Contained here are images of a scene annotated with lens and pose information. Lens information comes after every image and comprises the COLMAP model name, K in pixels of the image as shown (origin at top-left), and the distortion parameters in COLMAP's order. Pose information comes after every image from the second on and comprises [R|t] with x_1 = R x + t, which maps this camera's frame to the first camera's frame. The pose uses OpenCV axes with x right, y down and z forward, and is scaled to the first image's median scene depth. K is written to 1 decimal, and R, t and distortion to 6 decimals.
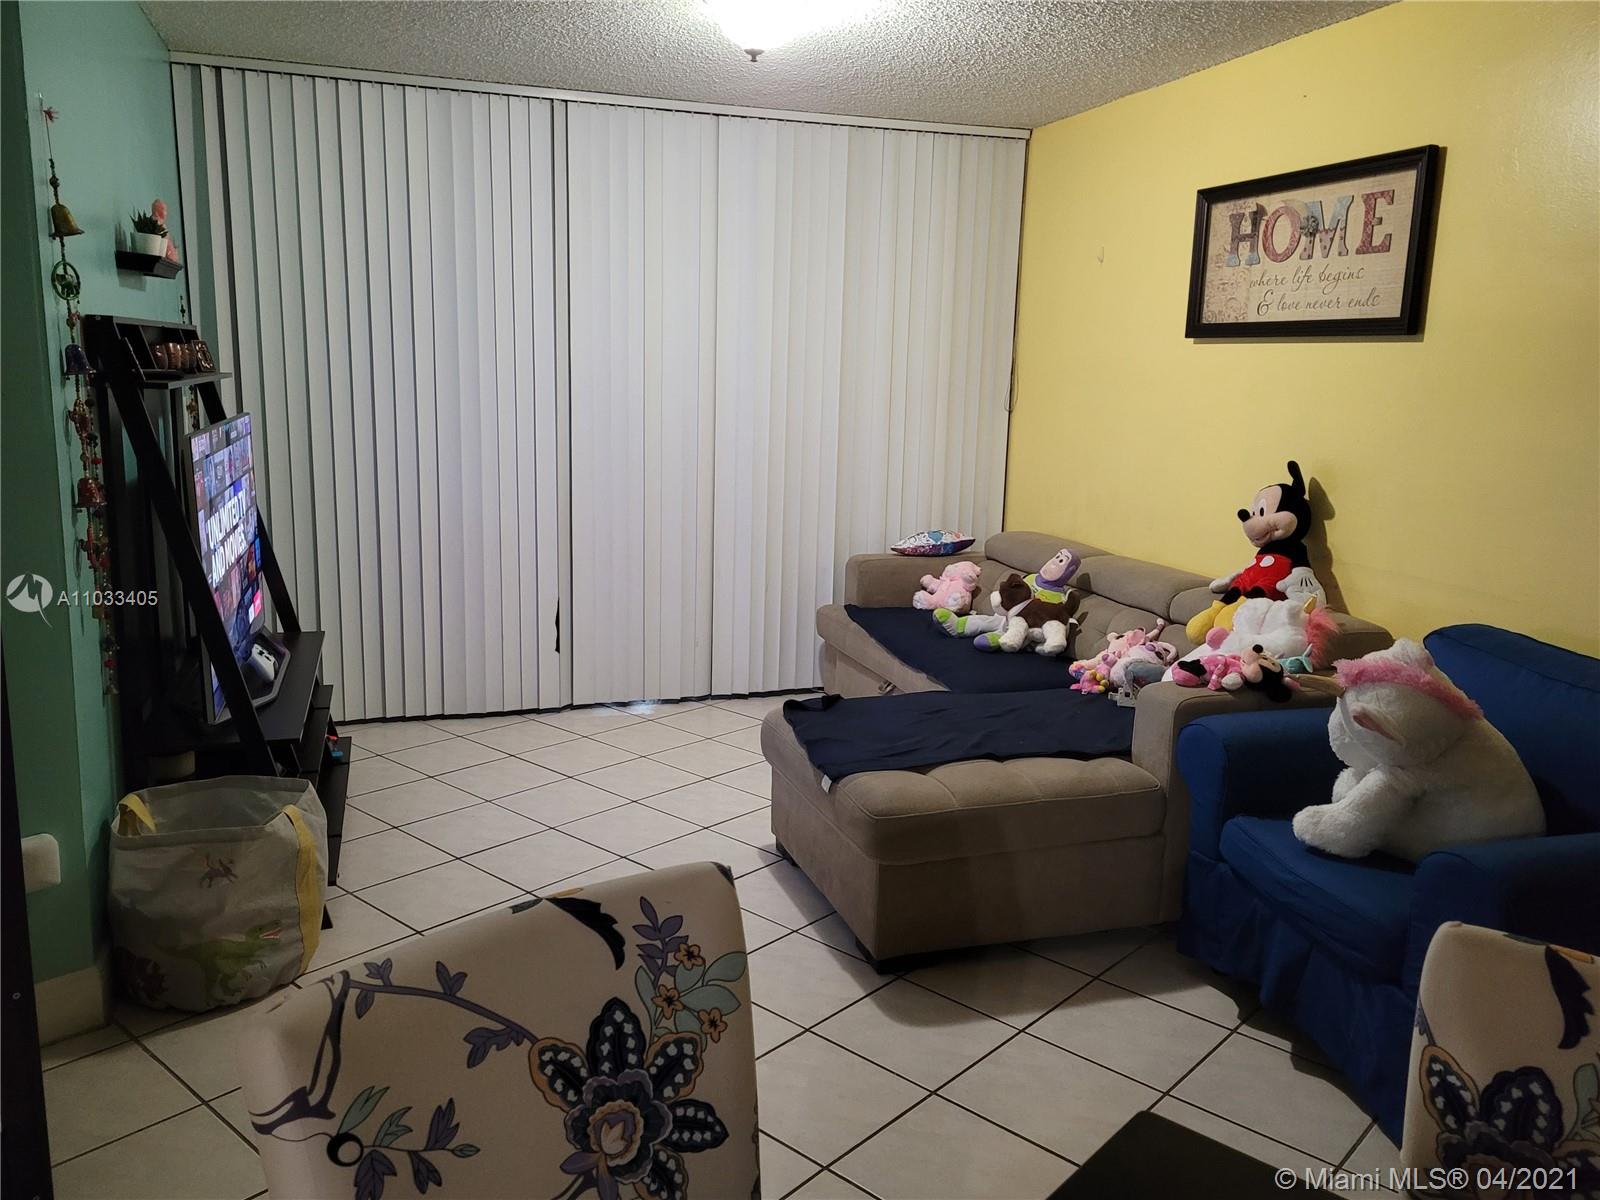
lens RADIAL K [[1252.4, 0, 801.6], [0, 1252.4, 593.8], [0, 0, 1]] dist [0.030415, -0.004601]
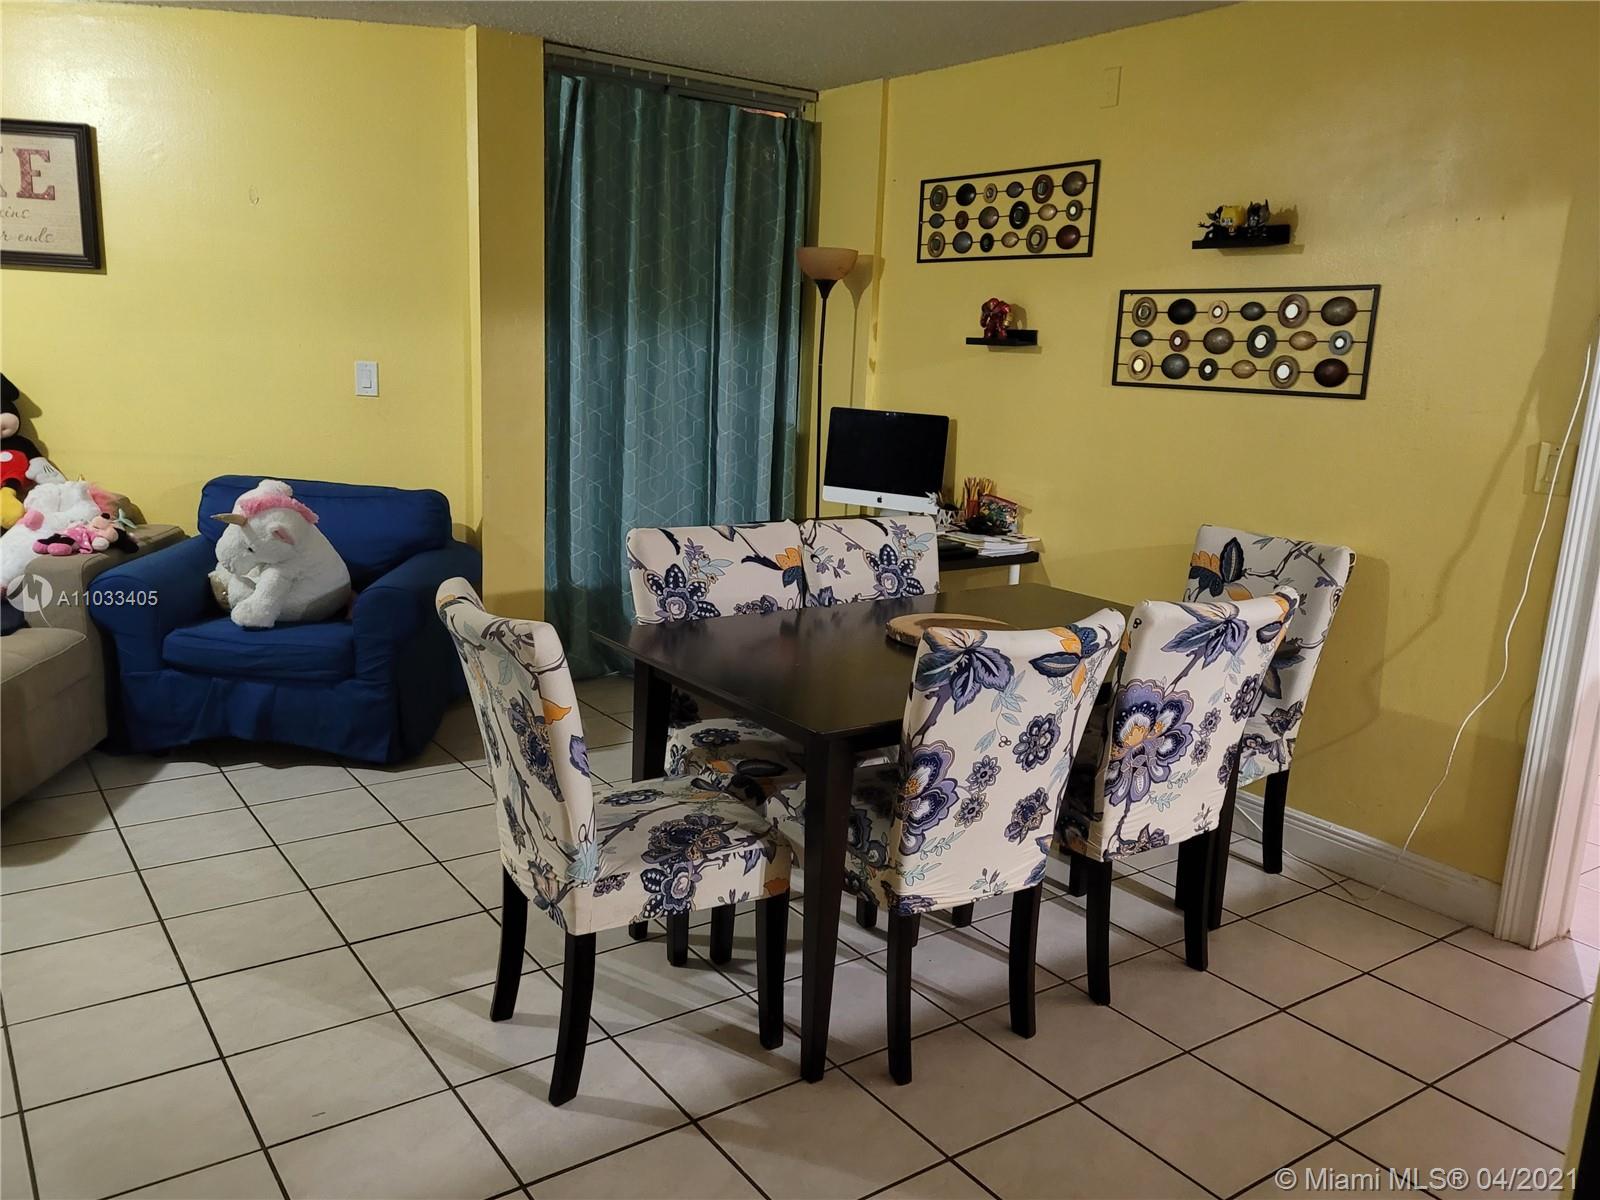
lens RADIAL K [[1252.4, 0, 802.3], [0, 1252.4, 609.2], [0, 0, 1]] dist [0.030415, -0.004601]
pose [[0.217129, -0.228657, 0.948984, -0.723663], [0.146484, 0.968801, 0.199917, -0.017987], [-0.965089, 0.095603, 0.243849, 0.001036]]
